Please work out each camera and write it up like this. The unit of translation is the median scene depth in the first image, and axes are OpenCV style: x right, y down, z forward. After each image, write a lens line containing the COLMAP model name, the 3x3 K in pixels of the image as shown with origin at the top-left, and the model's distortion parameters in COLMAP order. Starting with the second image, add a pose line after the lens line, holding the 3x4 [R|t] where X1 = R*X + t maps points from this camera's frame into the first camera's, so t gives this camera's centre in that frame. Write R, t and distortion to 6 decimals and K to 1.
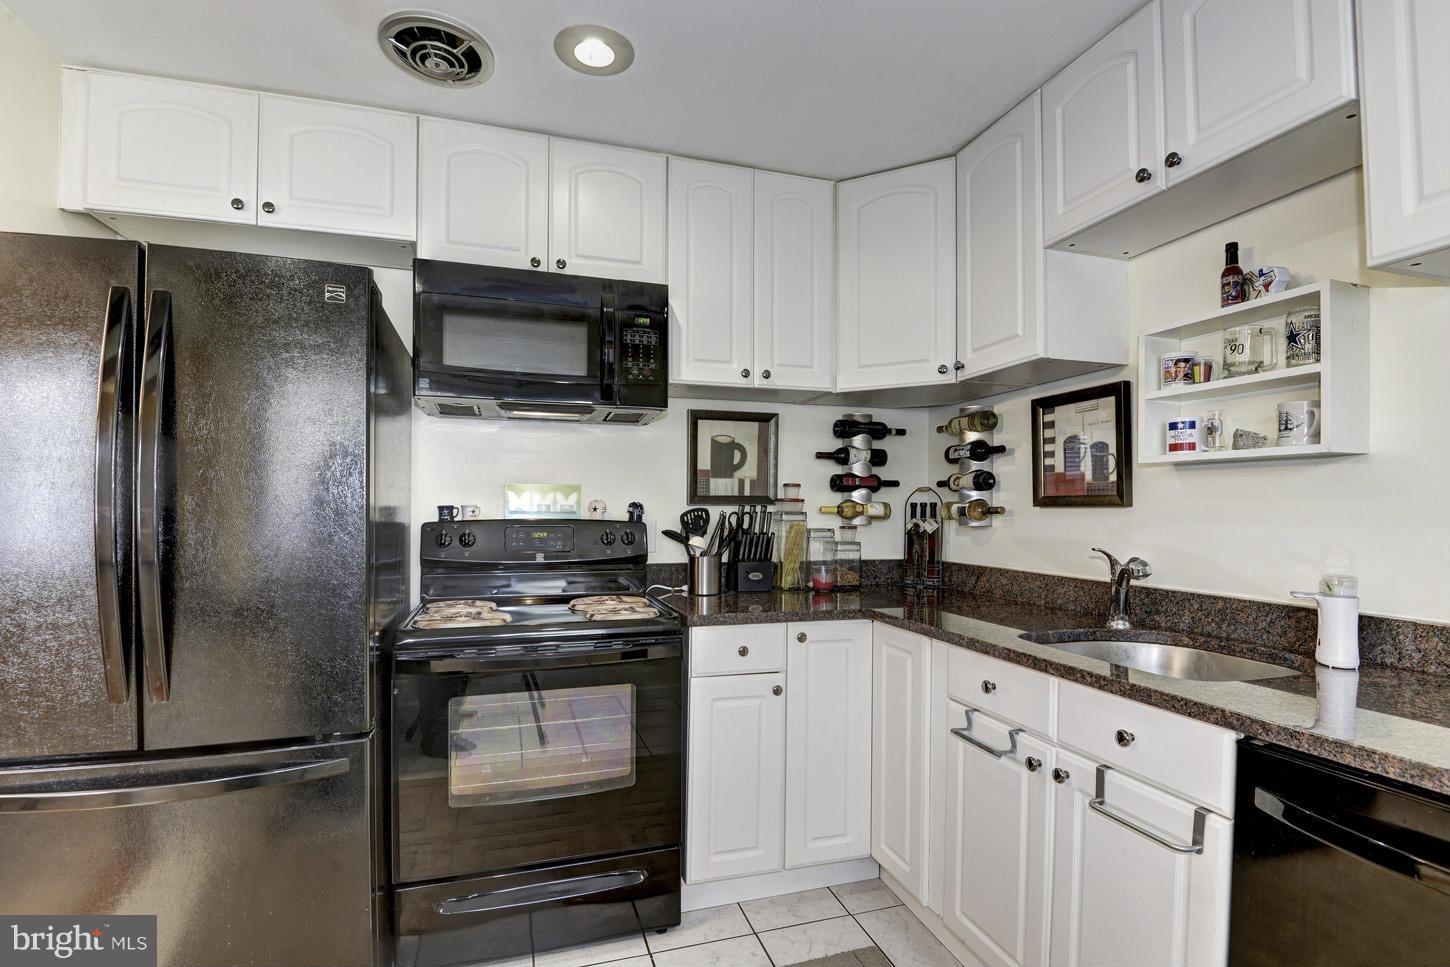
lens RADIAL K [[673.8, 0, 720.3], [0, 673.8, 507.3], [0, 0, 1]] dist [-0.016727, -0.006124]
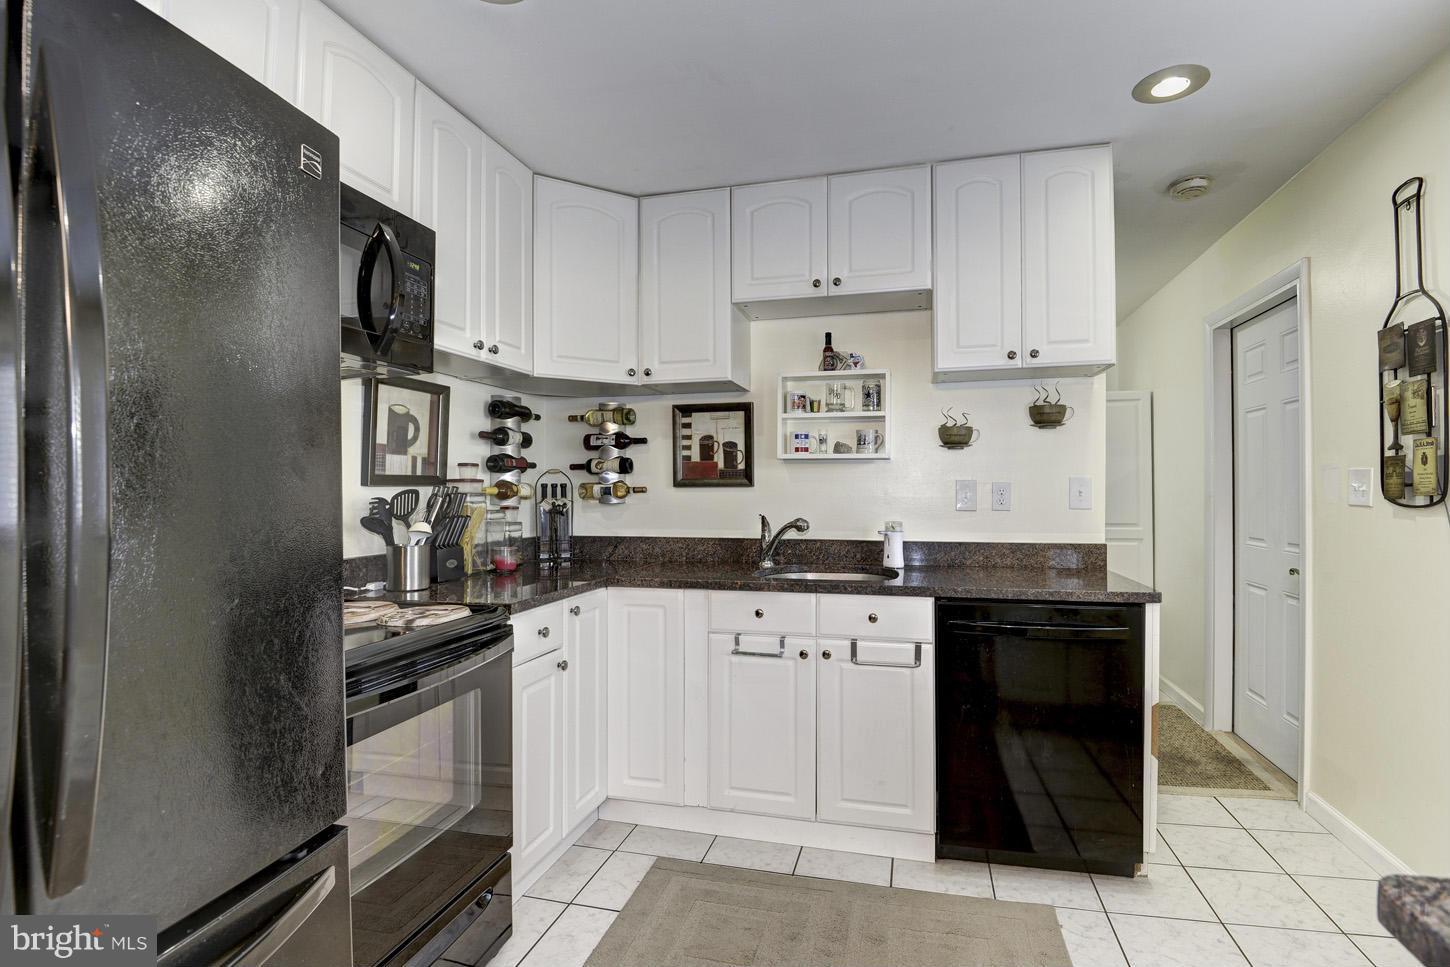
lens RADIAL K [[673.8, 0, 757.2], [0, 673.8, 481.2], [0, 0, 1]] dist [-0.016727, -0.006124]
pose [[0.513193, 0.006528, 0.858249, -0.571713], [0.003505, 0.999947, -0.009702, 0.001301], [-0.858266, 0.007987, 0.513143, 0.188427]]
